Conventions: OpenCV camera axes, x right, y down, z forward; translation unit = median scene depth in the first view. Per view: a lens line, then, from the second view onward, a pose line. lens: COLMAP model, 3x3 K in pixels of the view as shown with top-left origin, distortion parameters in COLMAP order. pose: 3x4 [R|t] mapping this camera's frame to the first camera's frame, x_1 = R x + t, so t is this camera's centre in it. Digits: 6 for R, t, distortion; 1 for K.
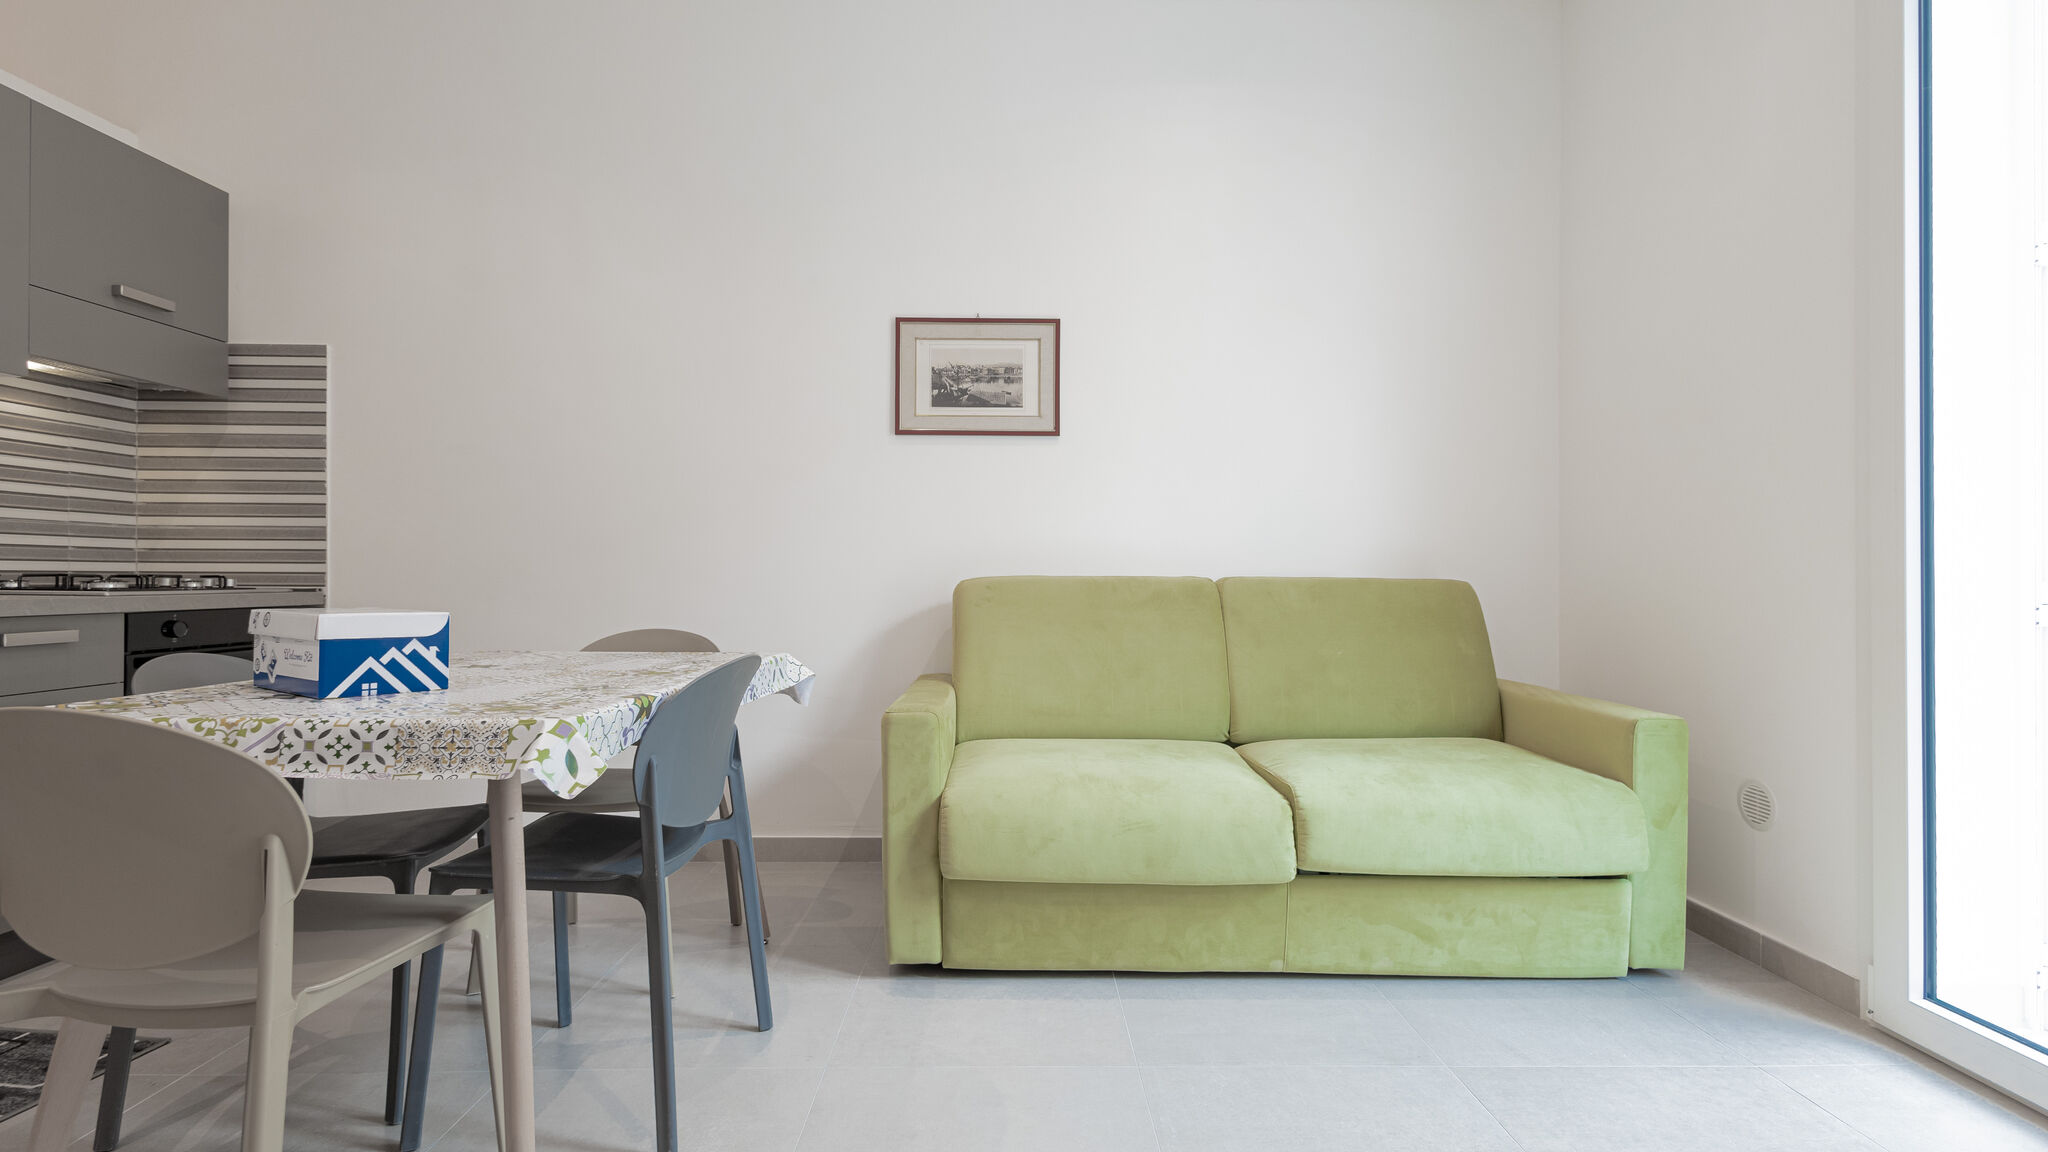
lens RADIAL K [[940.7, 0, 1025.6], [0, 940.7, 579.0], [0, 0, 1]] dist [0.011769, -0.003014]
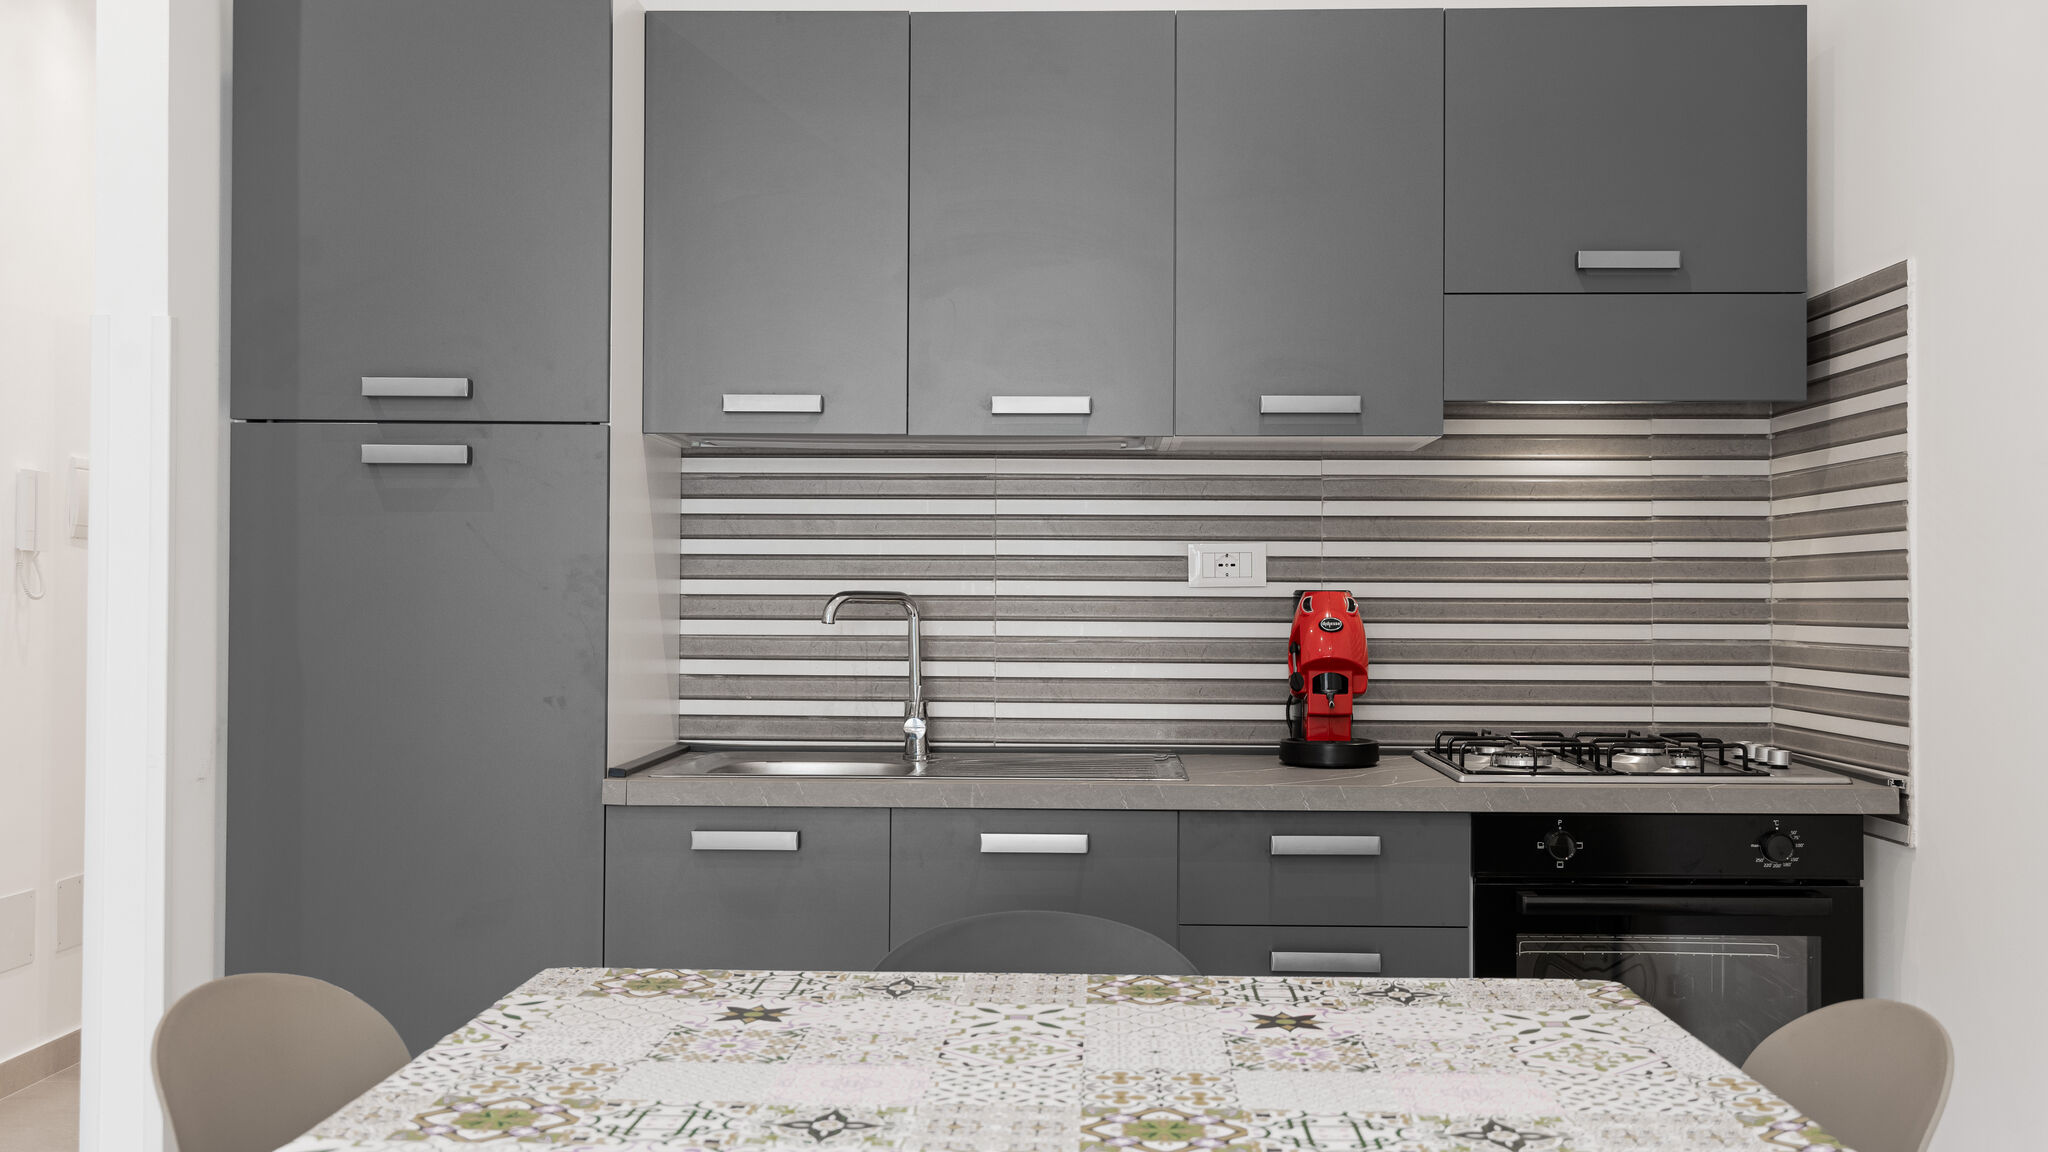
lens RADIAL K [[2057.0, 0, 1035.9], [0, 2057.0, 579.9], [0, 0, 1]] dist [0.009660, 0.000000]
pose [[-0.031932, -0.014875, -0.999379, 0.293123], [-0.004962, 0.999879, -0.014724, -0.071934], [0.999478, 0.004488, -0.032002, 0.603371]]
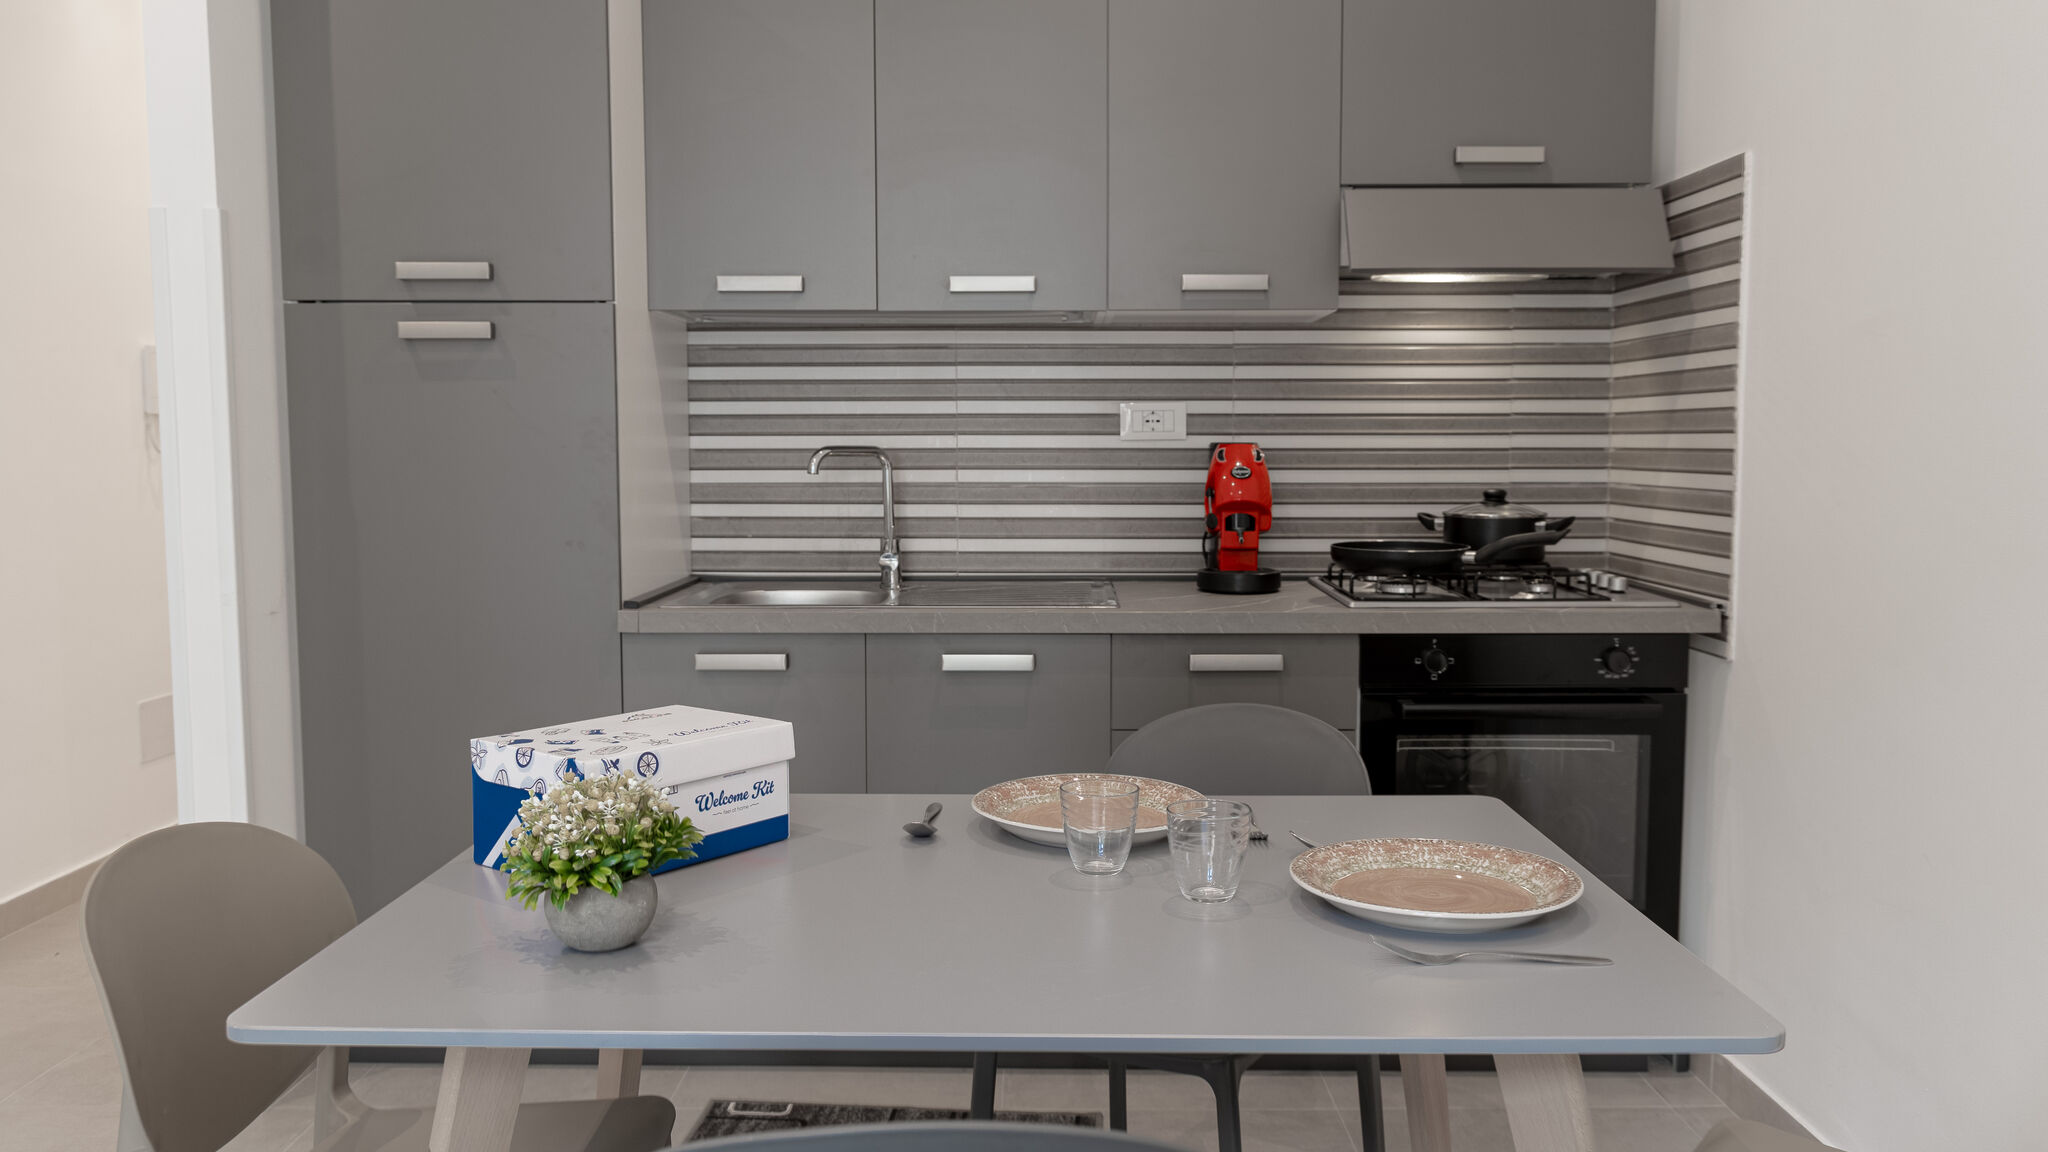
lens RADIAL K [[1561.4, 0, 1029.4], [0, 1561.4, 584.9], [0, 0, 1]] dist [-0.022182, 0.011874]
pose [[-0.018228, 0.087114, -0.996032, 0.169150], [0.000721, 0.996198, 0.087115, -0.080370], [0.999834, 0.000870, -0.018222, 0.611235]]
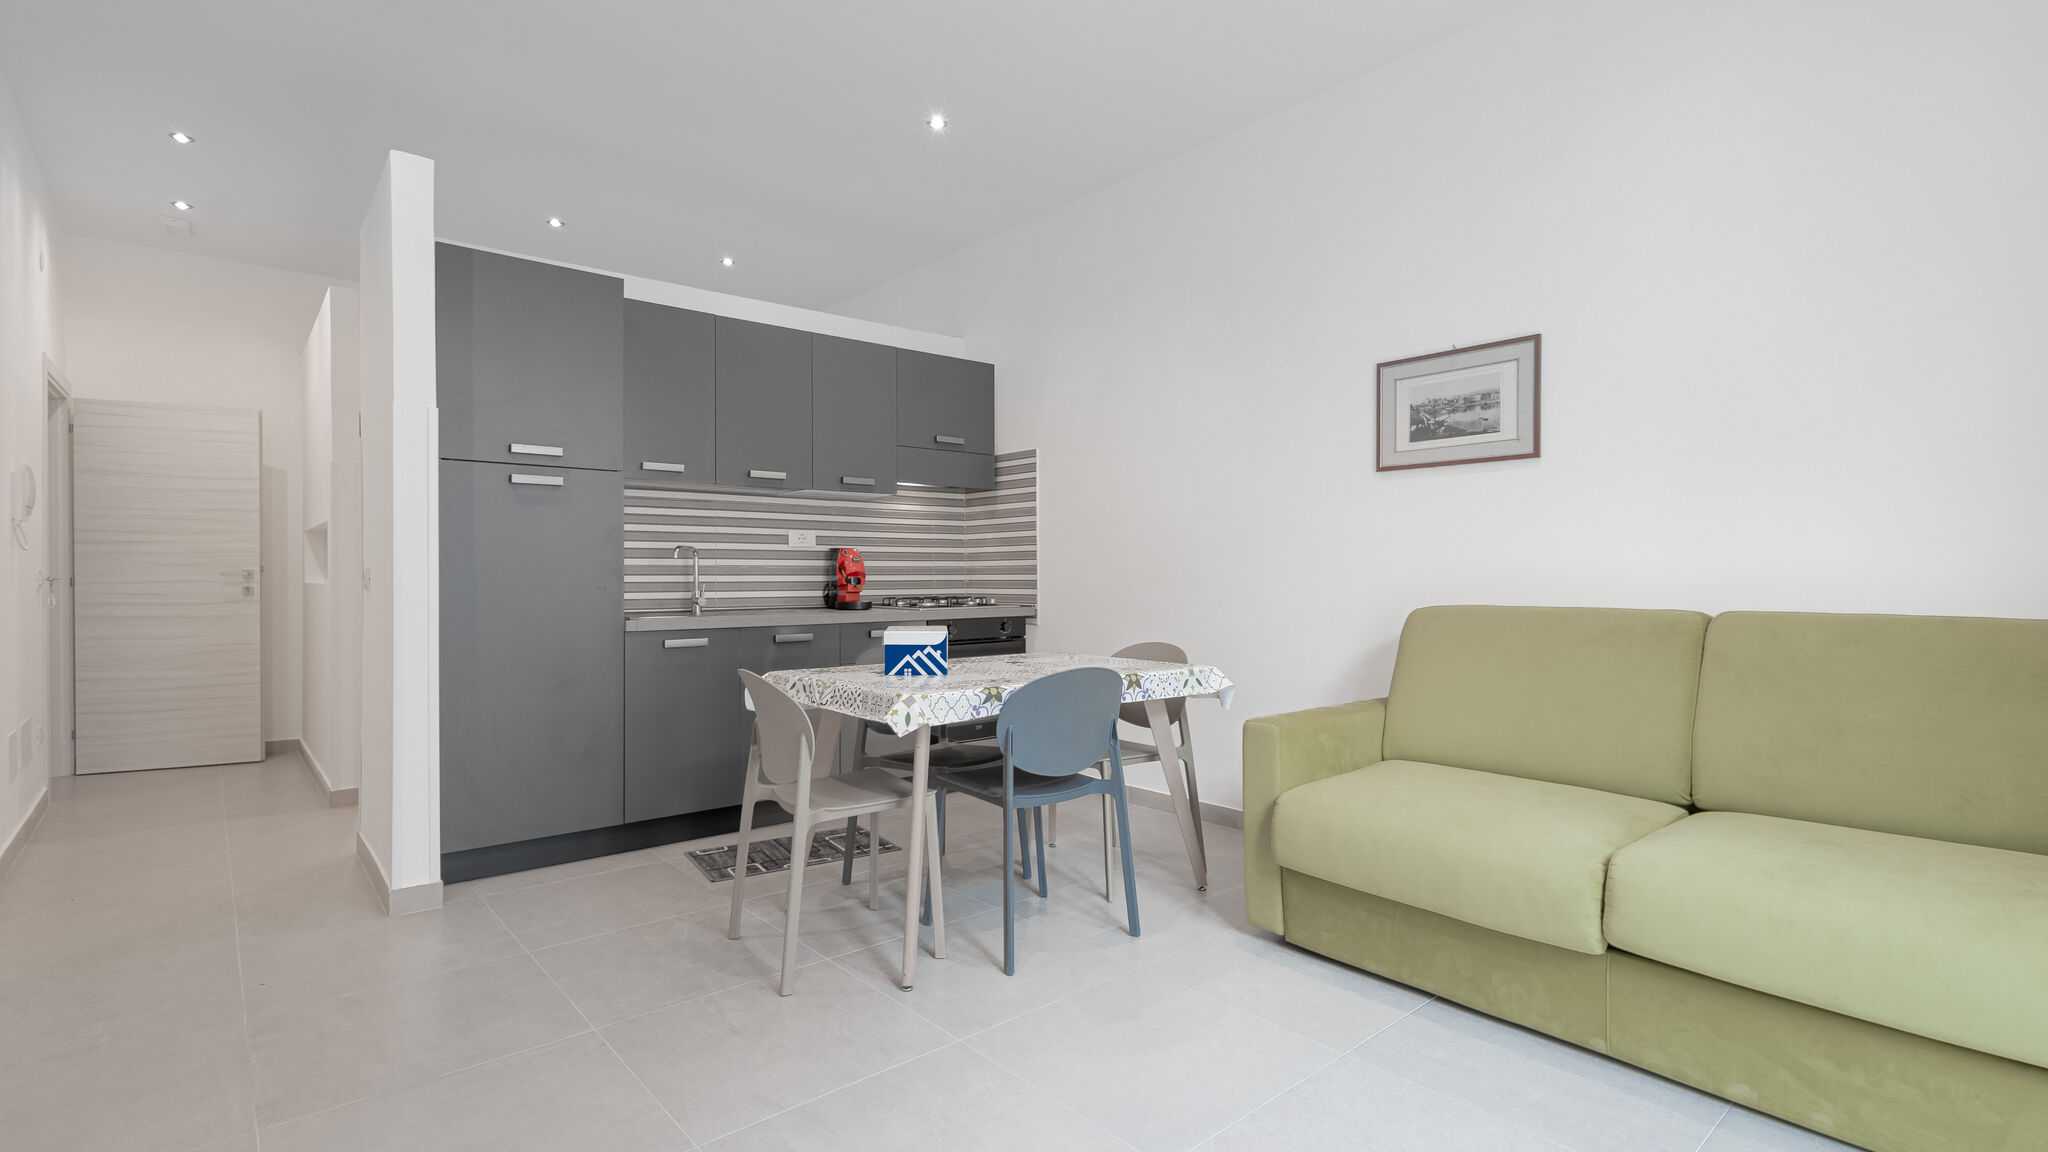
lens RADIAL K [[940.7, 0, 1027.8], [0, 940.7, 584.5], [0, 0, 1]] dist [0.011769, -0.003014]
pose [[0.641395, 0.000633, -0.767210, 0.444148], [0.006140, 0.999963, 0.005959, -0.033091], [0.767186, -0.008533, 0.641368, -0.007713]]
